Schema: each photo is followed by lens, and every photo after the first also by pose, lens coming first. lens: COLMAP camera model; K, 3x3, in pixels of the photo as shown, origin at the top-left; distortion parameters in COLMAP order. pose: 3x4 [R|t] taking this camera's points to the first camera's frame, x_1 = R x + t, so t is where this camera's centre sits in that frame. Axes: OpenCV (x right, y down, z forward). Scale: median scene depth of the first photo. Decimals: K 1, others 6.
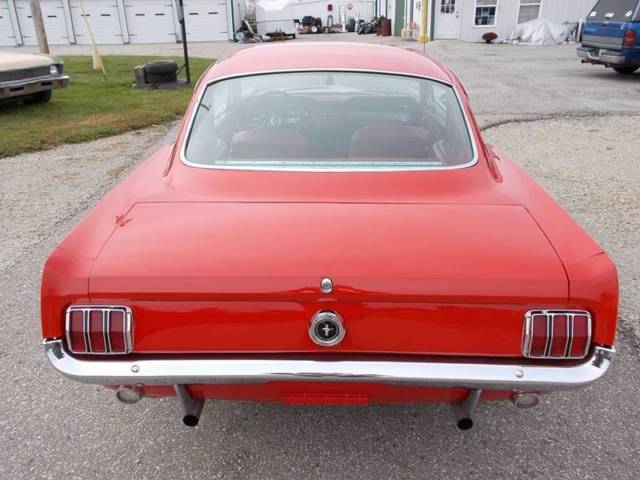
lens RADIAL K [[529.3, 0, 317.3], [0, 529.3, 237.2], [0, 0, 1]] dist [0.007491, -0.002491]
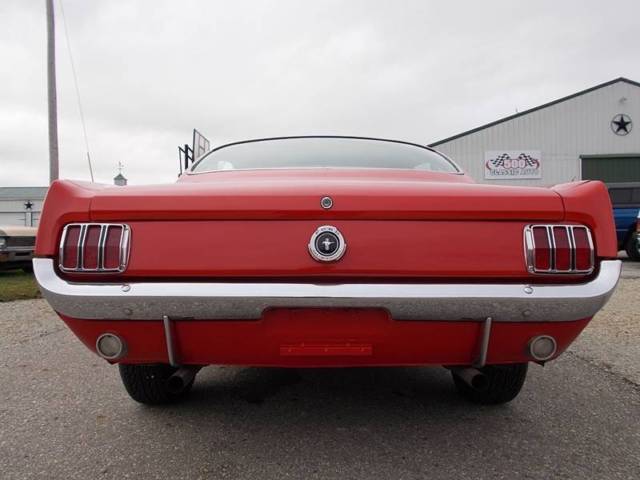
lens RADIAL K [[529.3, 0, 317.3], [0, 529.3, 237.2], [0, 0, 1]] dist [0.007491, -0.002491]
pose [[0.999858, 0.005084, 0.016088, -0.015955], [0.001538, 0.922097, -0.386956, 0.526019], [-0.016802, 0.386925, 0.921958, 0.082956]]
